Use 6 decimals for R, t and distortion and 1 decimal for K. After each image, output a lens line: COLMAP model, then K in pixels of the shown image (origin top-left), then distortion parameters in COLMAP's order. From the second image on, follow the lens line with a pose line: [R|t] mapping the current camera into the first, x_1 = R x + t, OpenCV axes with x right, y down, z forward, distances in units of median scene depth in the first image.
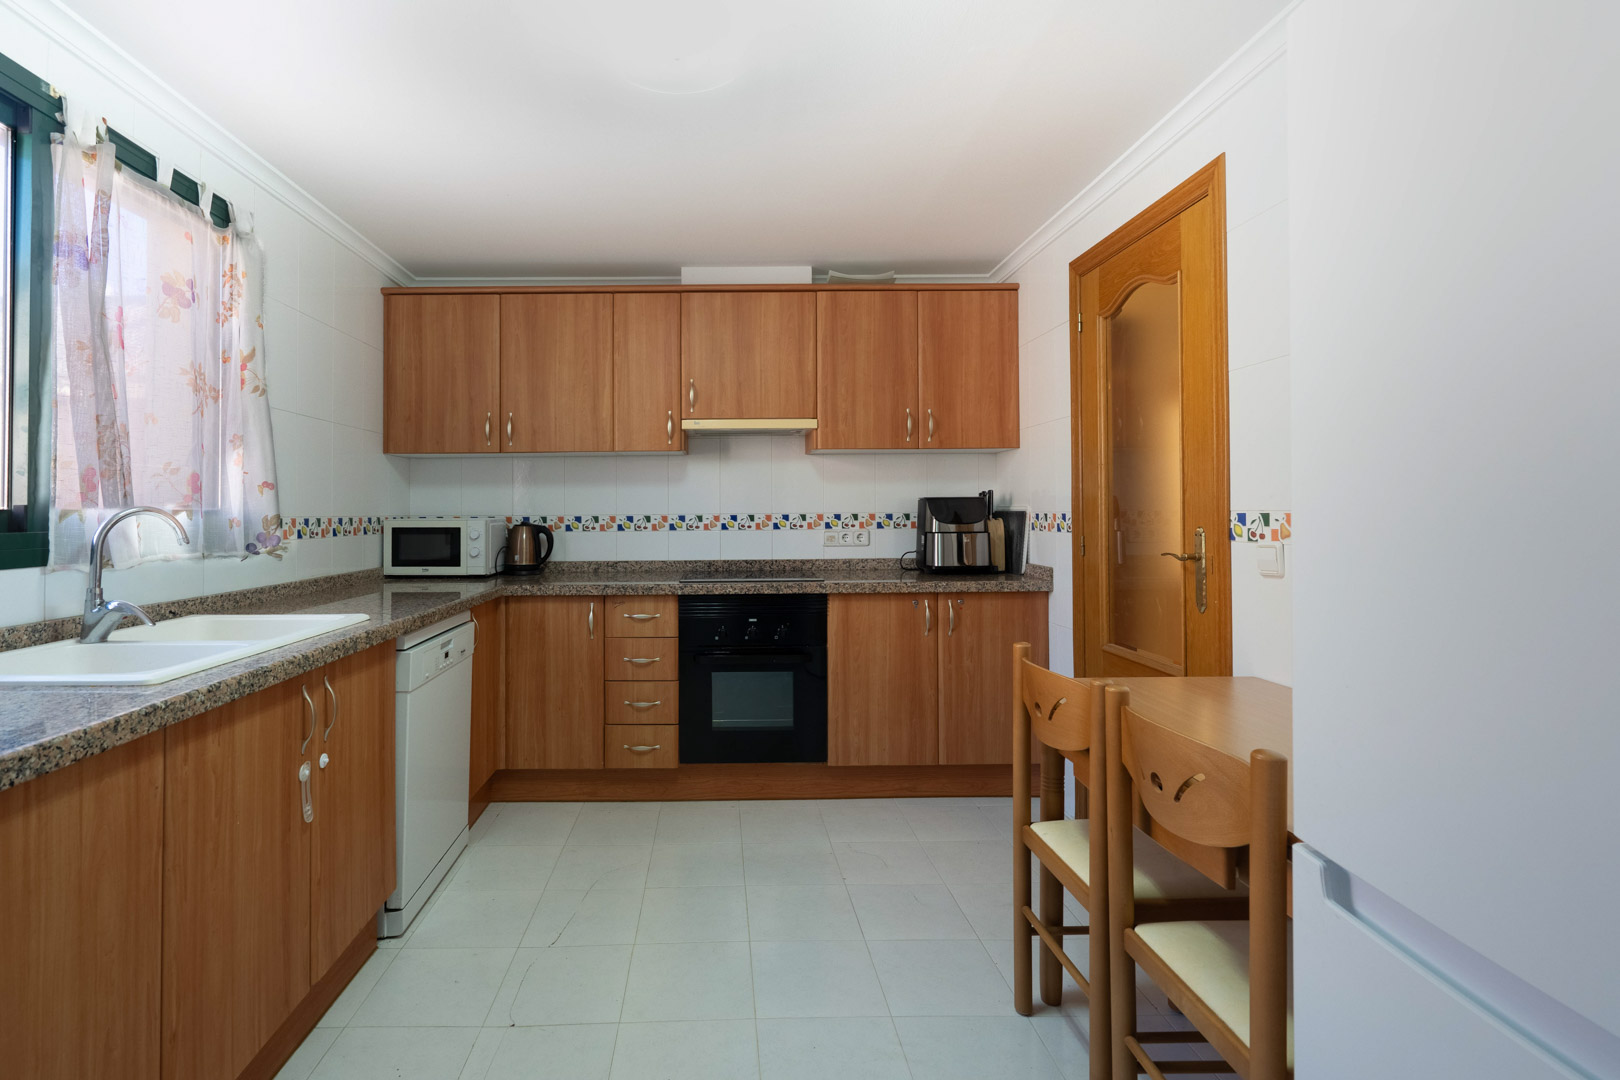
lens RADIAL K [[826.0, 0, 804.9], [0, 826.0, 479.0], [0, 0, 1]] dist [-0.011076, 0.002337]
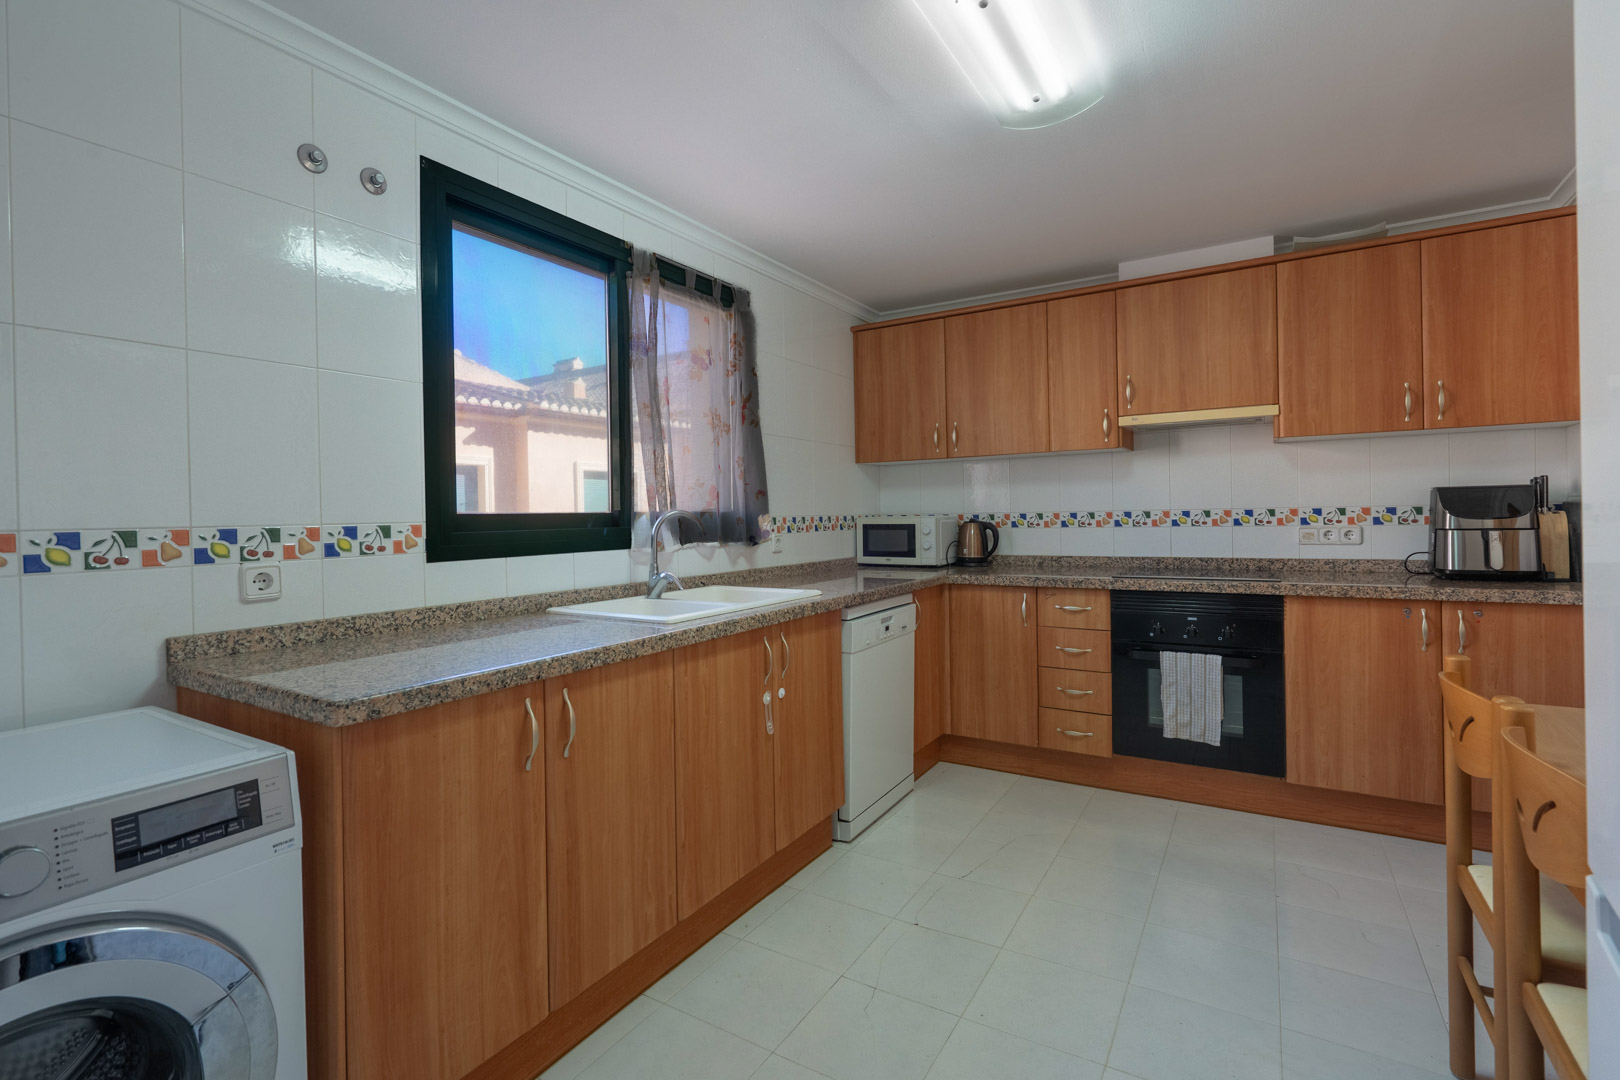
lens RADIAL K [[826.0, 0, 804.9], [0, 826.0, 479.0], [0, 0, 1]] dist [-0.011076, 0.002337]
pose [[0.831029, -0.030963, -0.555366, 0.099960], [0.033416, 0.999425, -0.005719, -0.003293], [0.555224, -0.013806, 0.831586, -0.055620]]
